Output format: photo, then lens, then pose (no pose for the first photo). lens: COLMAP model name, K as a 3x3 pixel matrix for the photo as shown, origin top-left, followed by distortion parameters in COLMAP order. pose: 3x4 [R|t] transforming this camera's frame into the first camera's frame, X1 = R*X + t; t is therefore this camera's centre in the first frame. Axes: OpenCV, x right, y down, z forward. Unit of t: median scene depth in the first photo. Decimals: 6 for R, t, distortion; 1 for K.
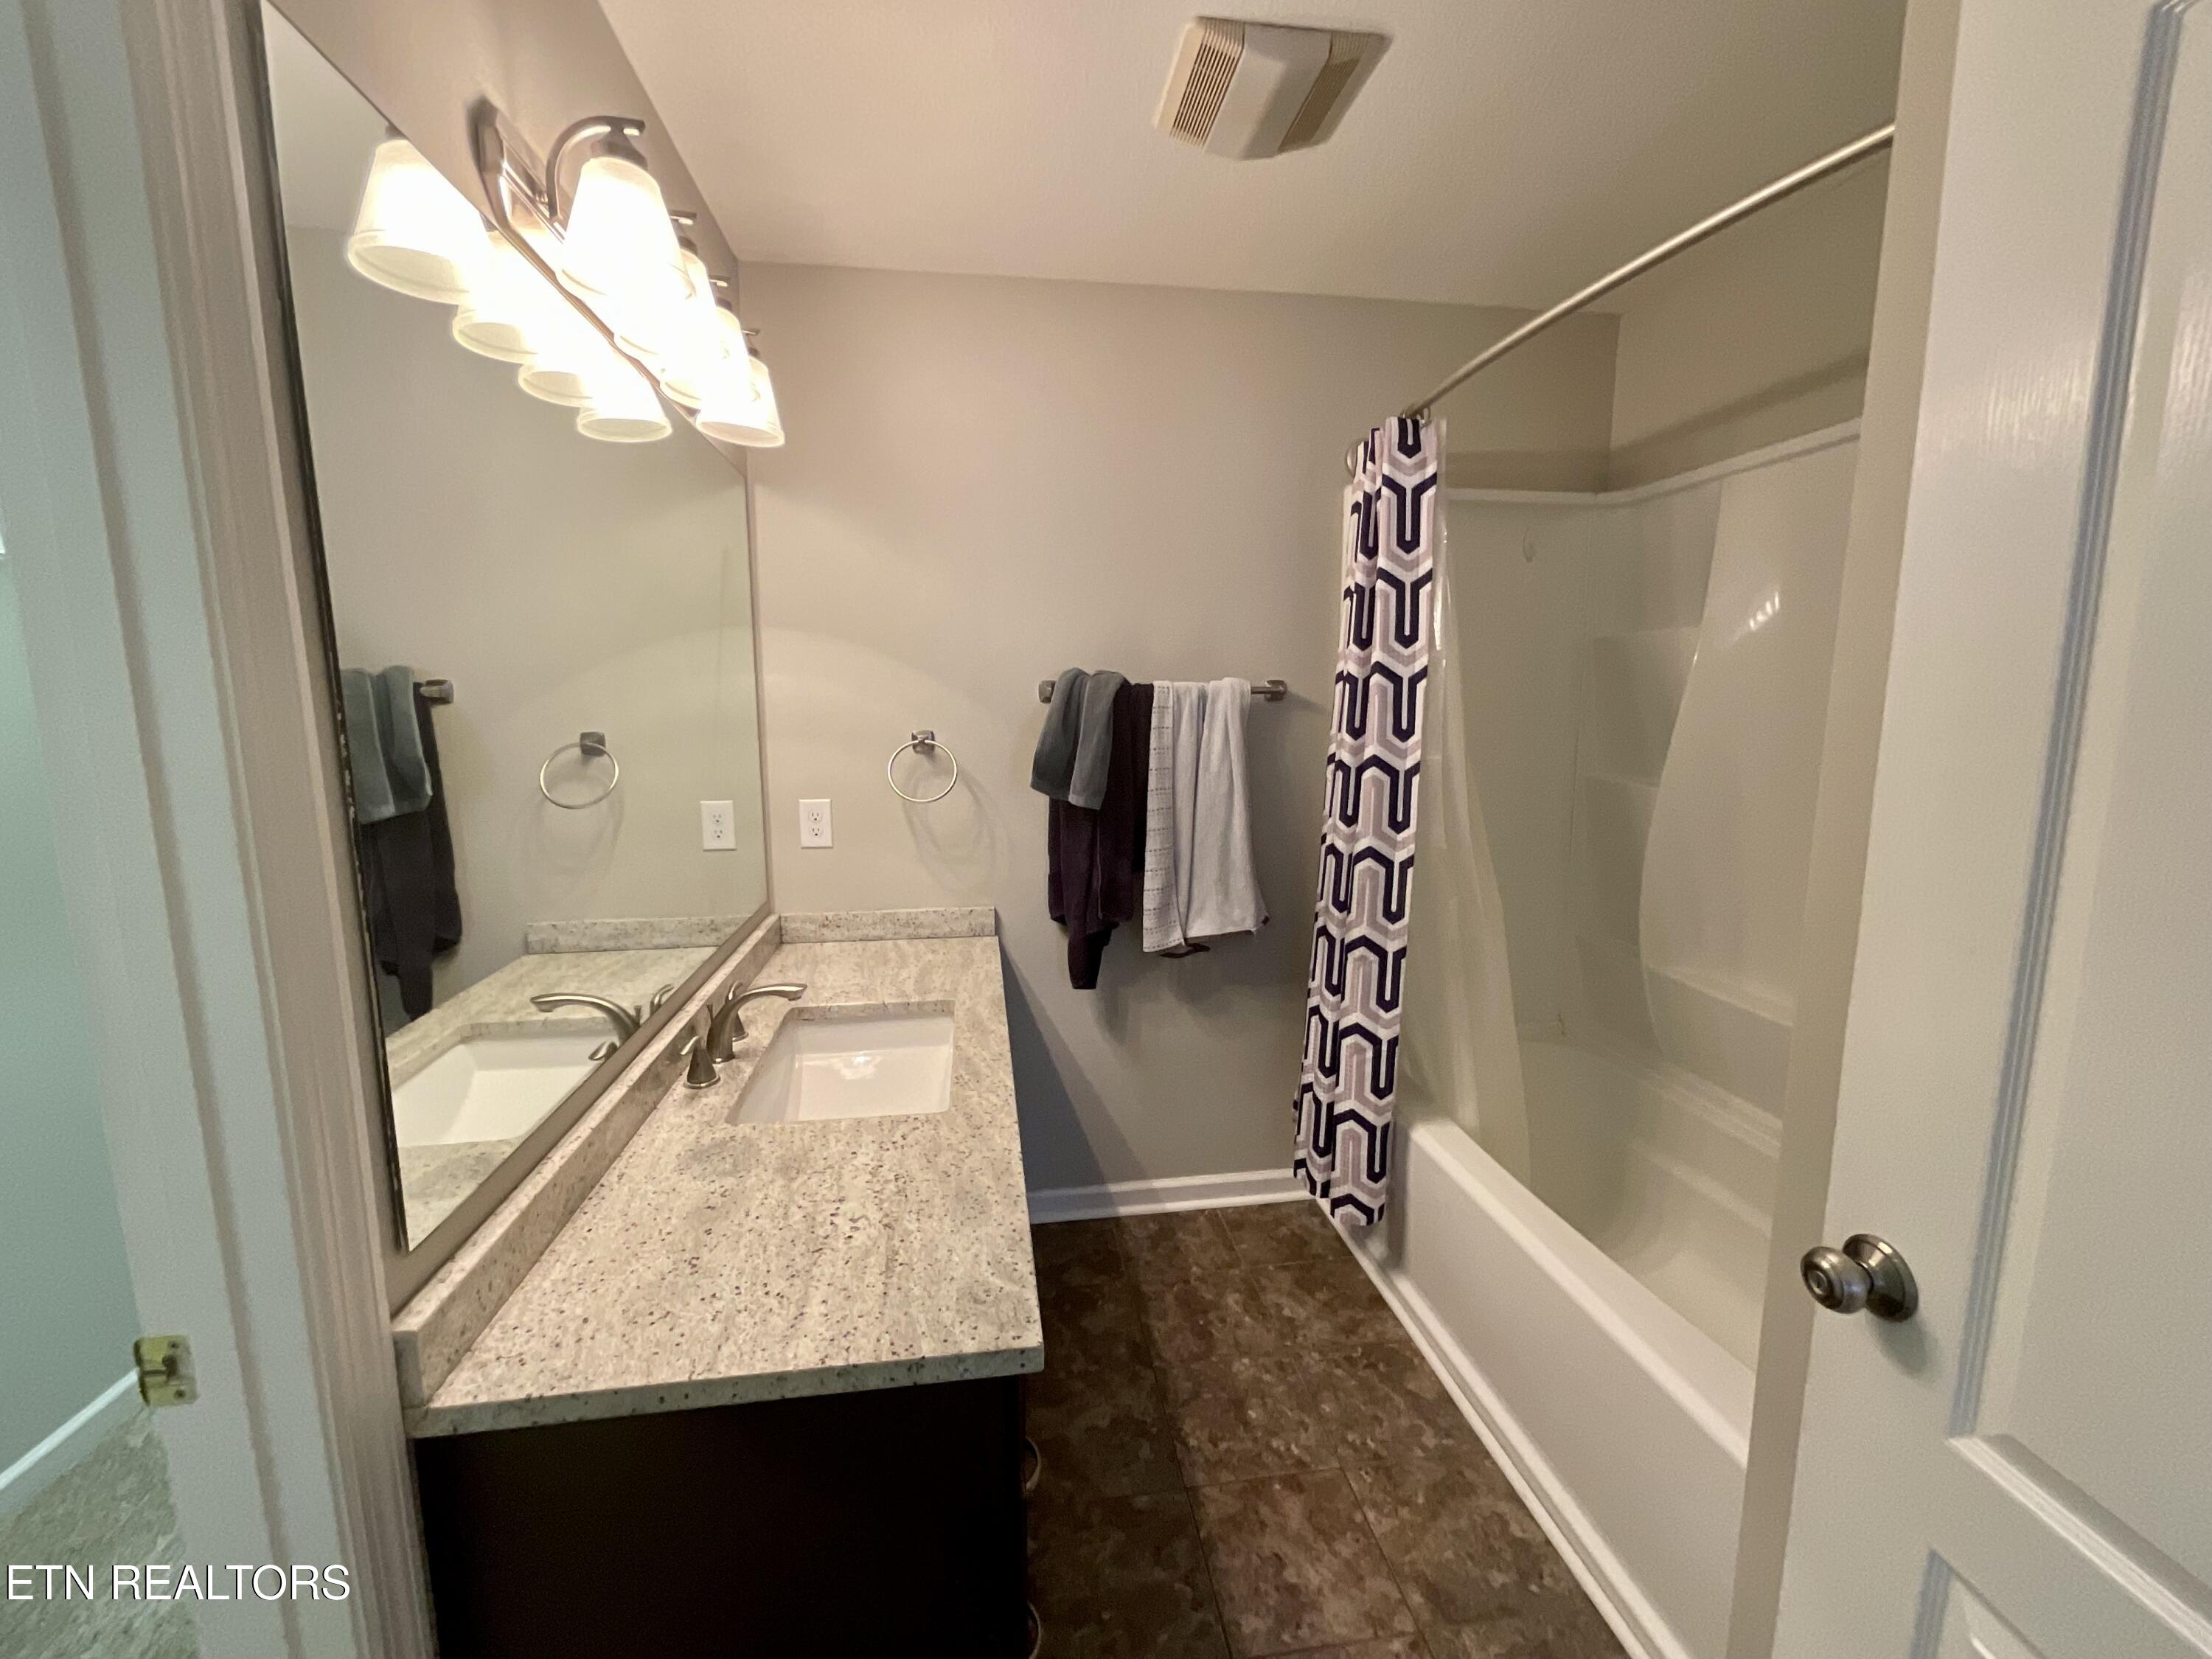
lens RADIAL K [[898.5, 0, 1108.2], [0, 898.5, 835.3], [0, 0, 1]] dist [0.000998, 0.000612]
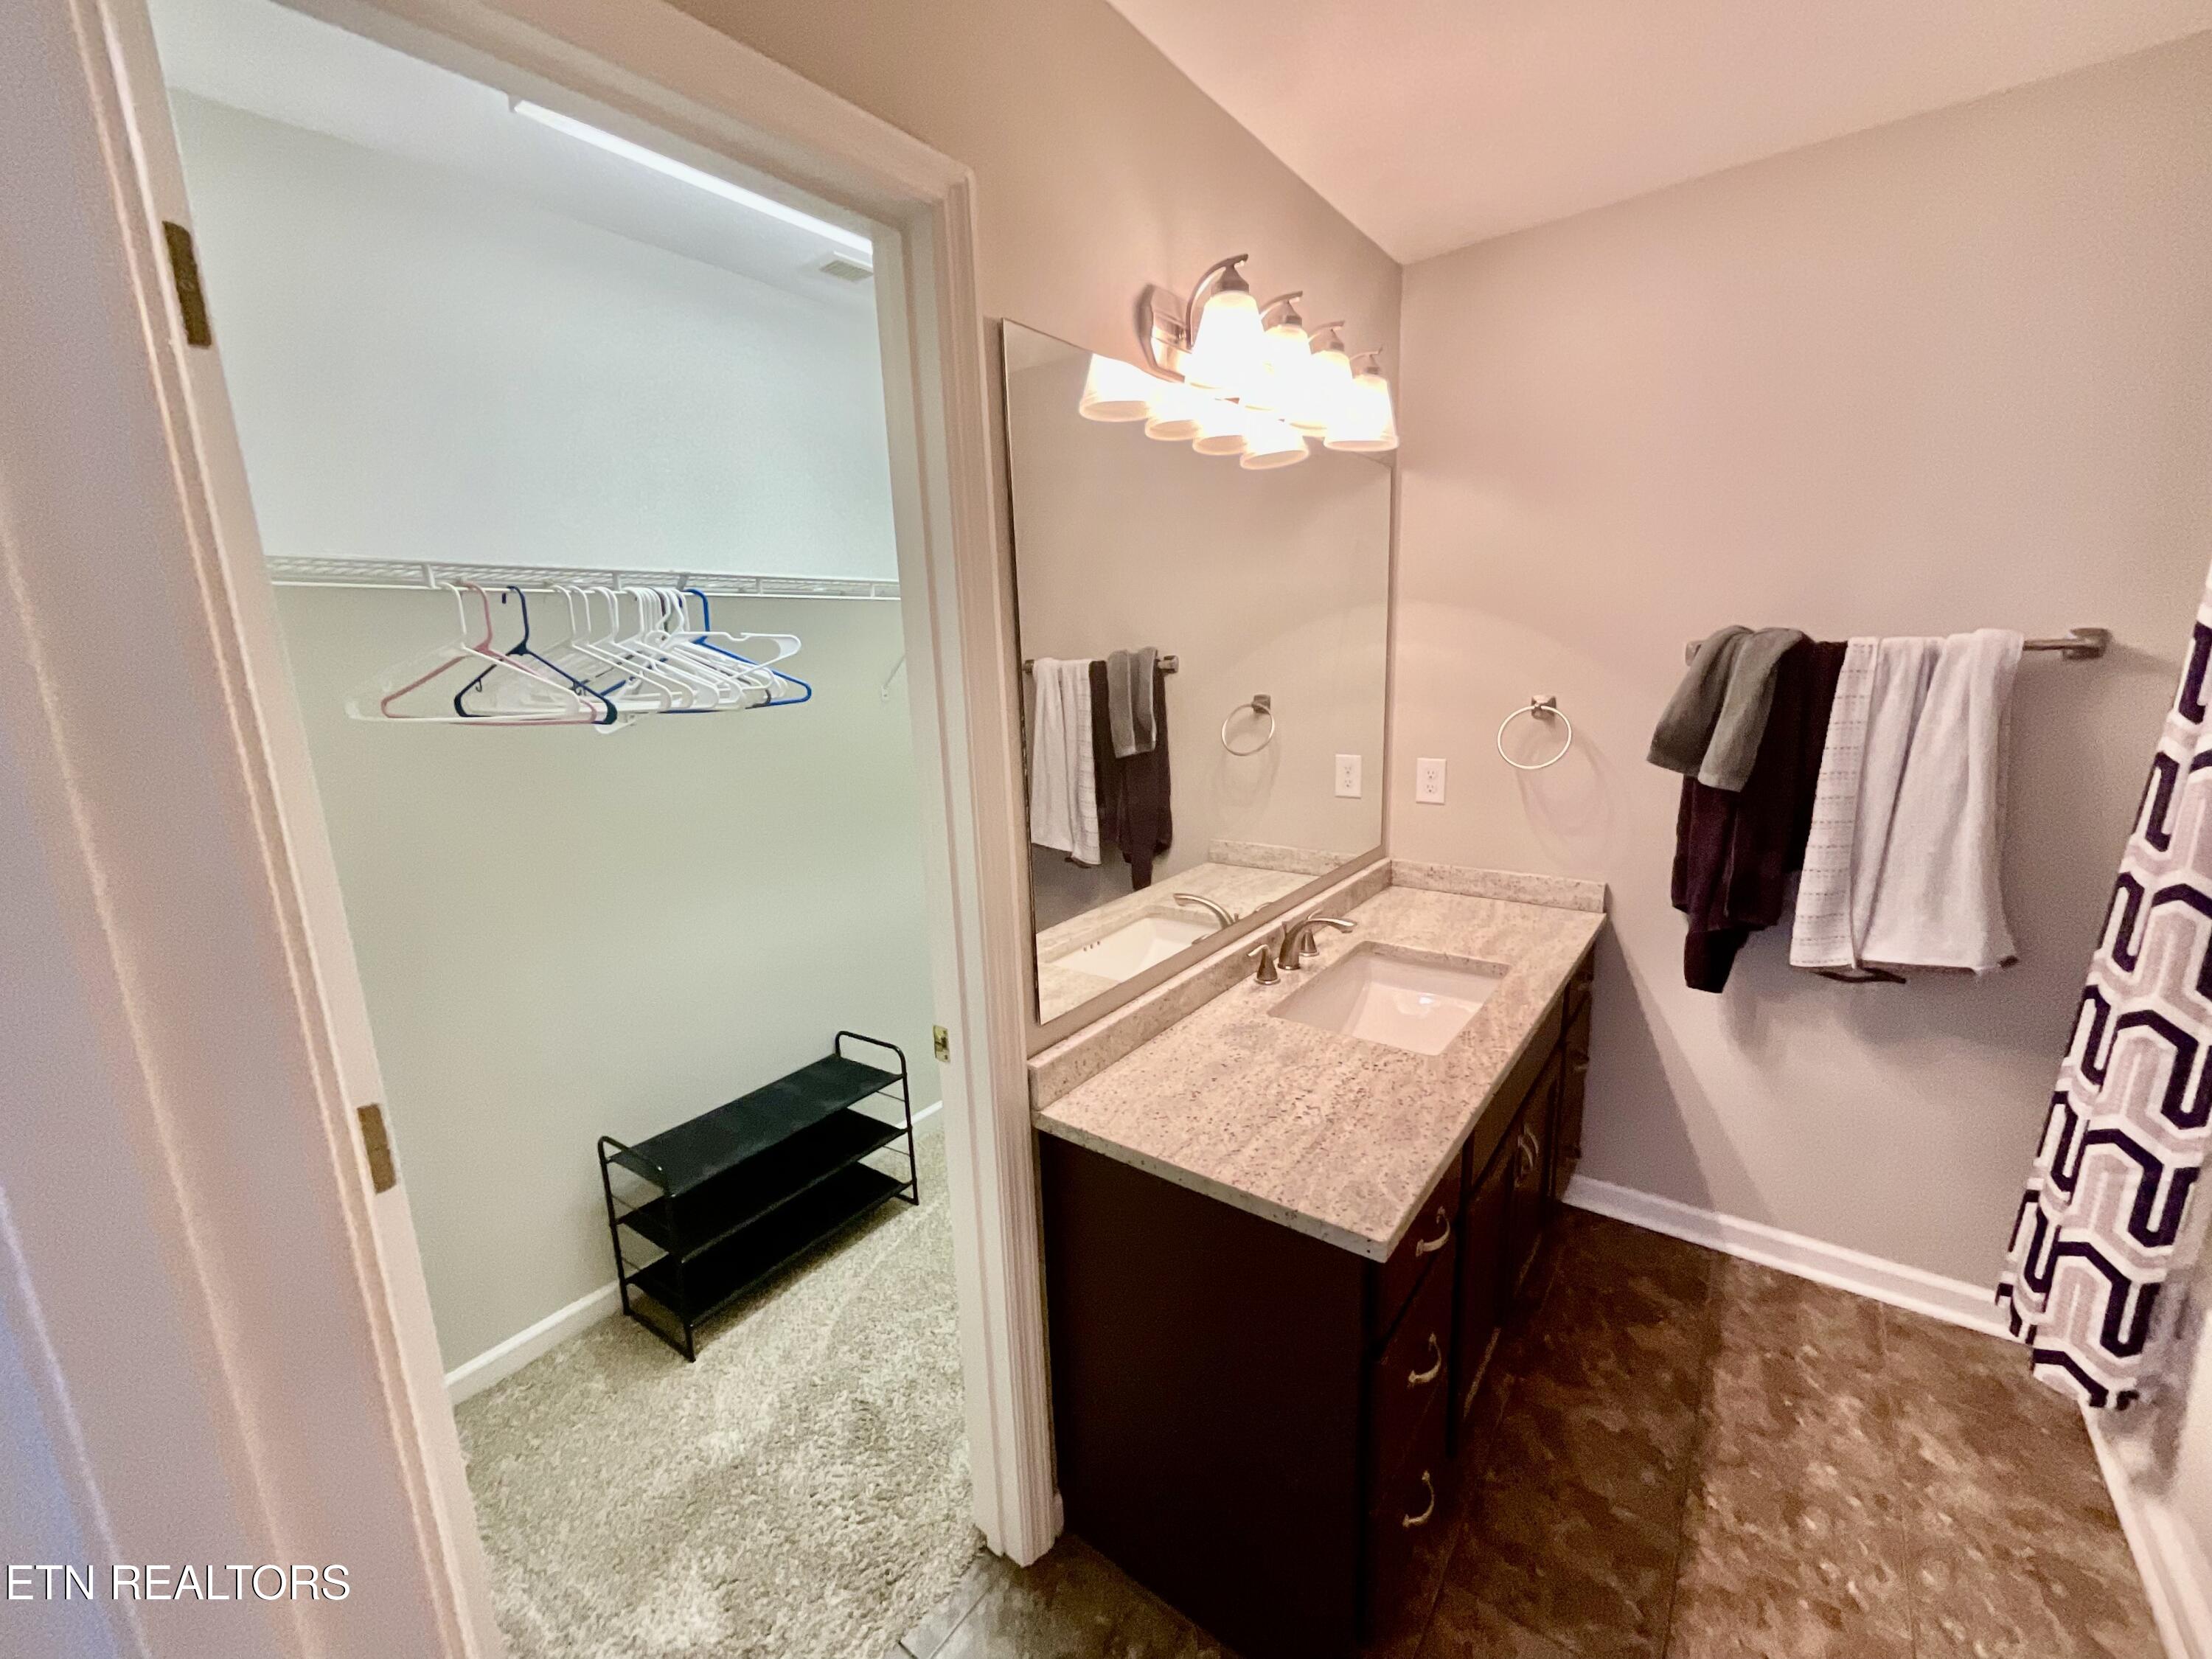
lens RADIAL K [[898.5, 0, 1111.3], [0, 898.5, 836.8], [0, 0, 1]] dist [0.000998, 0.000612]
pose [[0.704993, 0.124039, -0.698283, 0.192529], [-0.073410, 0.992061, 0.102108, -0.032789], [0.705404, -0.020725, 0.708502, -0.048371]]
